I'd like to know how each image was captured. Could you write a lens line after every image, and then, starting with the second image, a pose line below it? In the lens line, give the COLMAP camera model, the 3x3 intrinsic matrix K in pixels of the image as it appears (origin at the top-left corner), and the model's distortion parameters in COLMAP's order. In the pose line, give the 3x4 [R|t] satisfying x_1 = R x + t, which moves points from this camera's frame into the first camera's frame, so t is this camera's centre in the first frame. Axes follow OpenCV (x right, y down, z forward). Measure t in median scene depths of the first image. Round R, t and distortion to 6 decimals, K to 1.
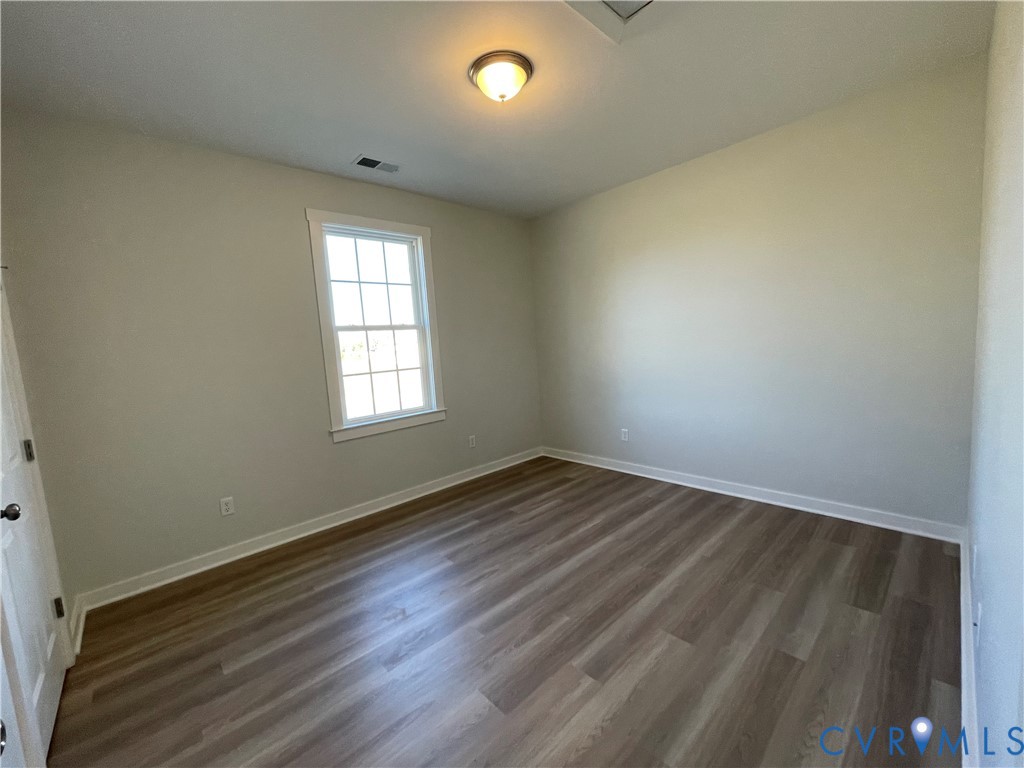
lens RADIAL K [[412.4, 0, 511.7], [0, 412.4, 383.7], [0, 0, 1]] dist [0.000109, -0.000815]
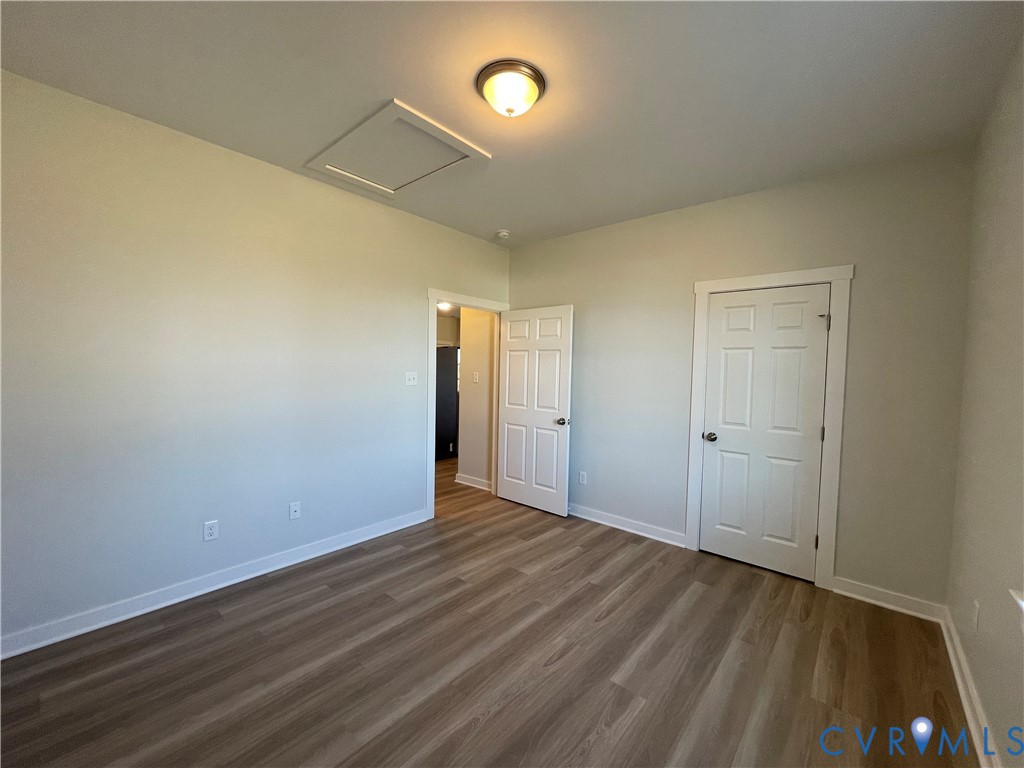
lens RADIAL K [[412.4, 0, 512.8], [0, 412.4, 382.9], [0, 0, 1]] dist [0.000109, -0.000815]
pose [[-0.993246, 0.045490, -0.106739, 0.104847], [0.029882, 0.989197, 0.143515, -0.241100], [0.112114, 0.139356, -0.983875, 2.042916]]
